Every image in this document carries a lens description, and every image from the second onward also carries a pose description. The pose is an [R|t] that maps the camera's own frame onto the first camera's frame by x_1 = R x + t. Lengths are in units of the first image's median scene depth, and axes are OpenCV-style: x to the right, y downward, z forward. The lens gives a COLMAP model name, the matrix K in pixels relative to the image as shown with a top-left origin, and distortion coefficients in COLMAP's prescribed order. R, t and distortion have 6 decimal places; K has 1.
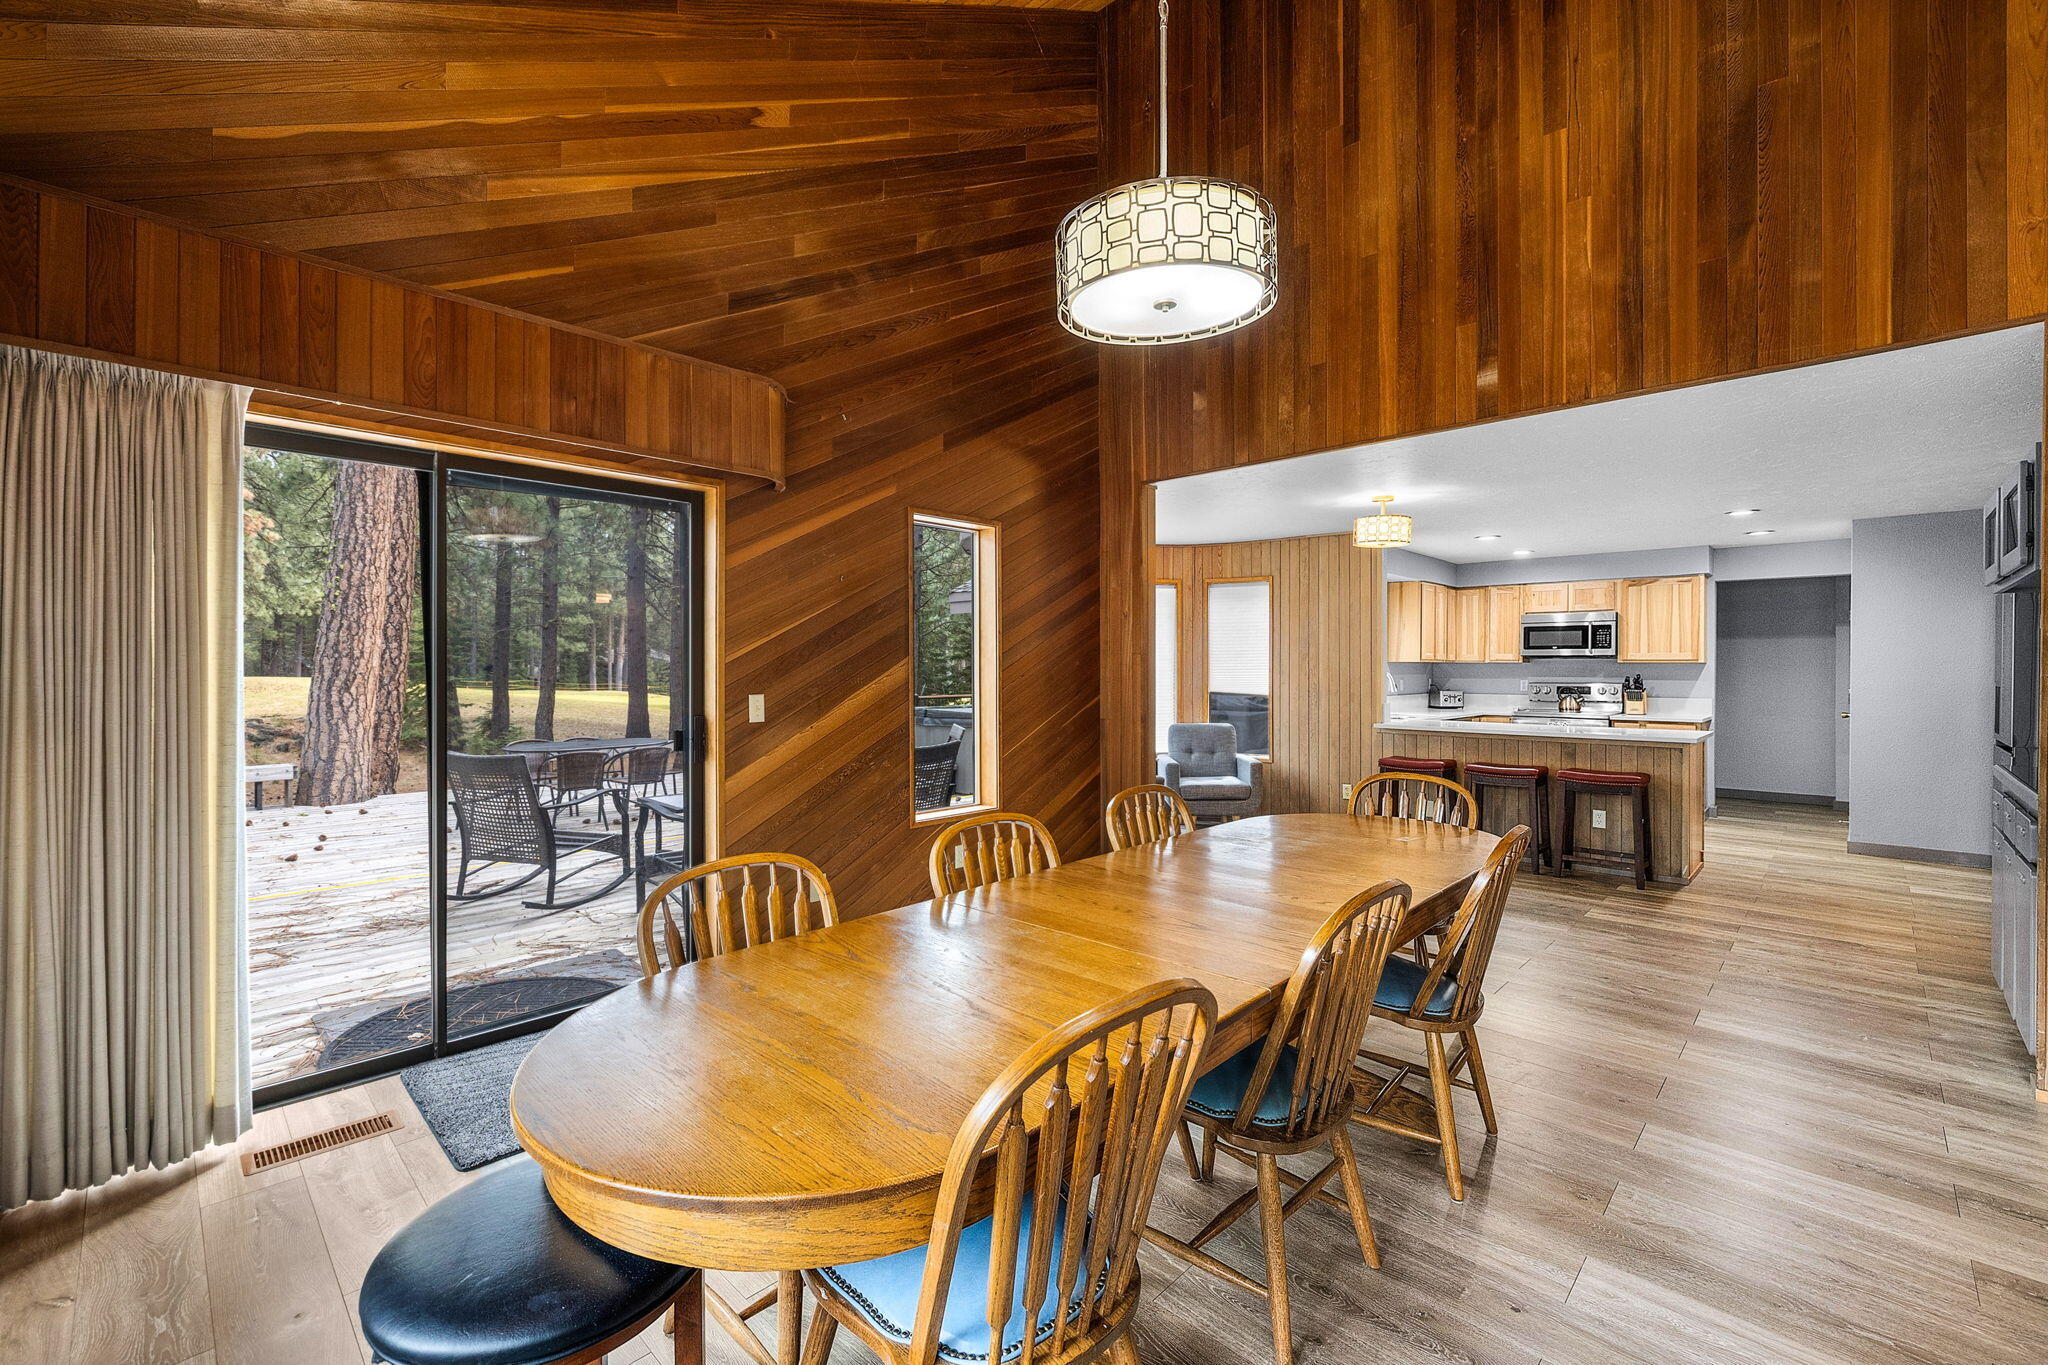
lens RADIAL K [[858.2, 0, 1007.6], [0, 858.2, 673.8], [0, 0, 1]] dist [-0.001537, 0.000847]
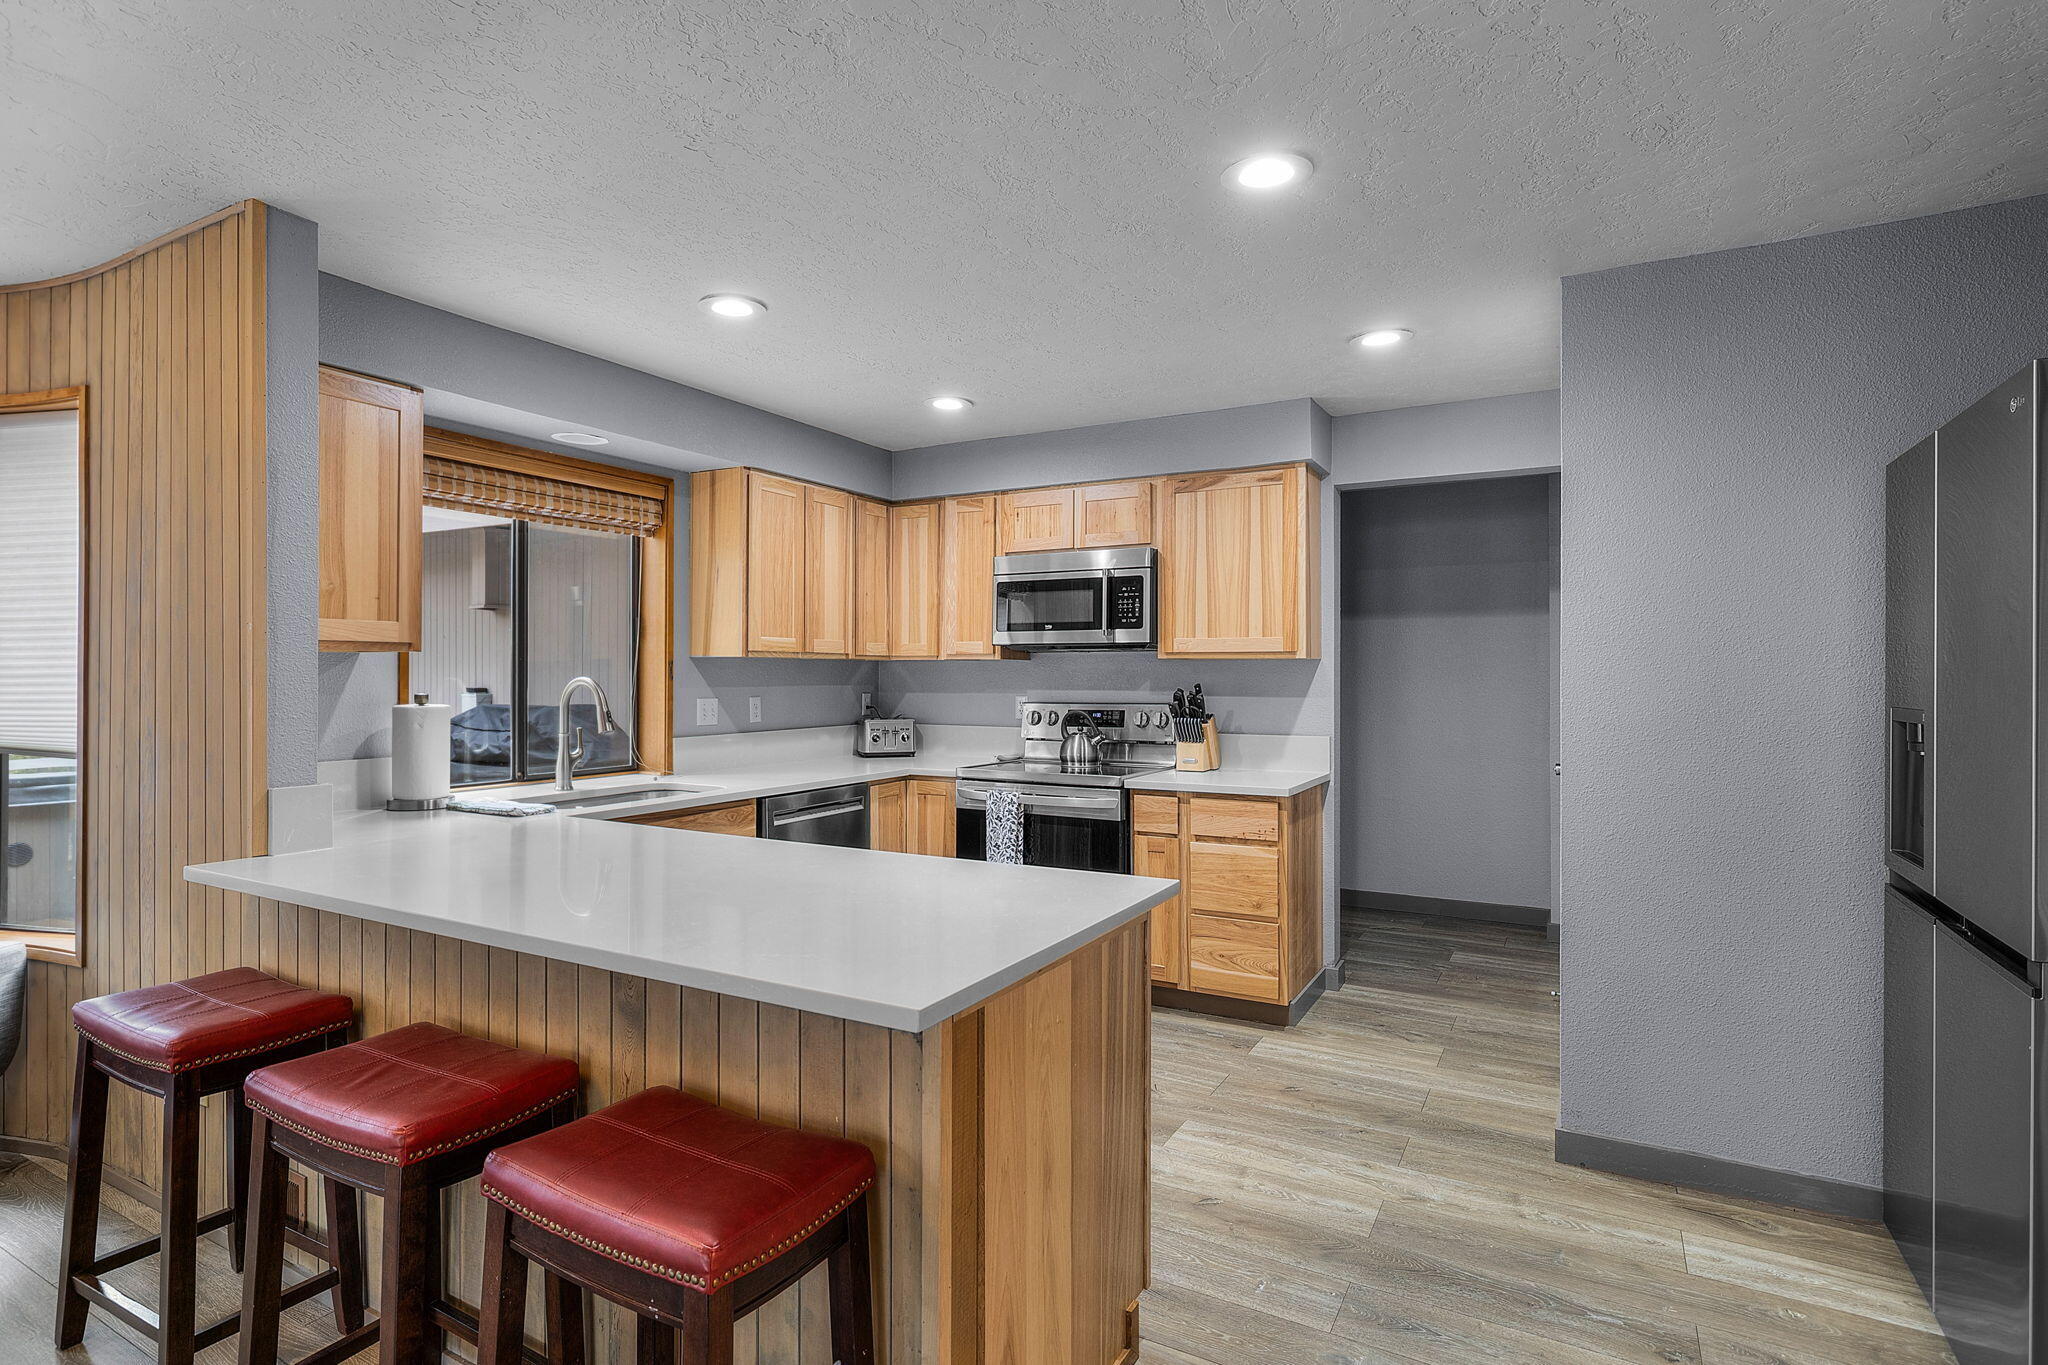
lens RADIAL K [[1007.7, 0, 1033.9], [0, 1007.7, 673.5], [0, 0, 1]] dist [-0.005186, -0.000386]
pose [[0.962506, -0.001536, 0.271255, 0.497135], [0.003622, 0.999968, -0.007190, -0.001581], [-0.271235, 0.007903, 0.962481, 0.494260]]
